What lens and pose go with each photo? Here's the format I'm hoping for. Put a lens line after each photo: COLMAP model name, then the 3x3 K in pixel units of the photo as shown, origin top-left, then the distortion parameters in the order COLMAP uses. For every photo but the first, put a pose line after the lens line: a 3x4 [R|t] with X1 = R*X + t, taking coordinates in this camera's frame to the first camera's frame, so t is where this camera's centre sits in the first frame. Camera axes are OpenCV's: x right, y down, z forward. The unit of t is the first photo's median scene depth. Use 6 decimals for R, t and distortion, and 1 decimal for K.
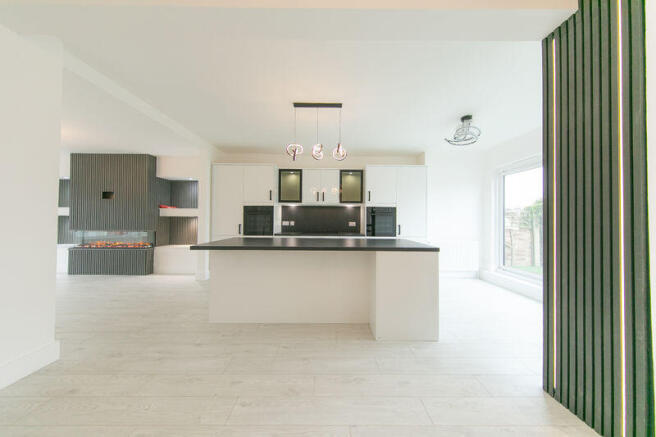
lens RADIAL K [[204.1, 0, 328.0], [0, 204.1, 218.5], [0, 0, 1]] dist [0.010267, 0.000051]
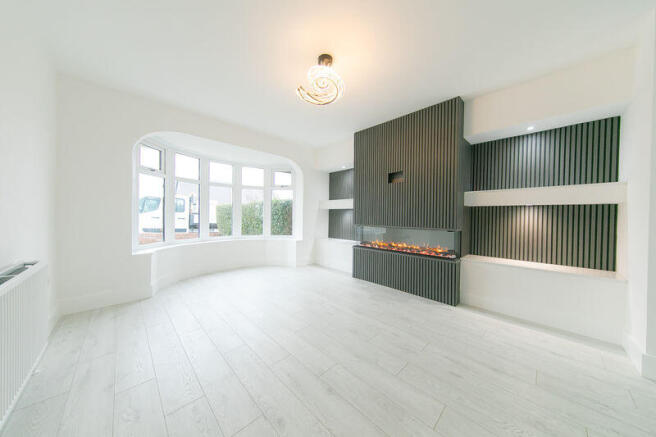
lens RADIAL K [[211.0, 0, 327.4], [0, 211.0, 217.4], [0, 0, 1]] dist [0.007070, -0.000025]
pose [[0.693647, 0.006797, -0.720283, -0.691184], [0.000053, 0.999955, 0.009487, 0.017676], [0.720315, -0.006619, 0.693615, 0.322684]]
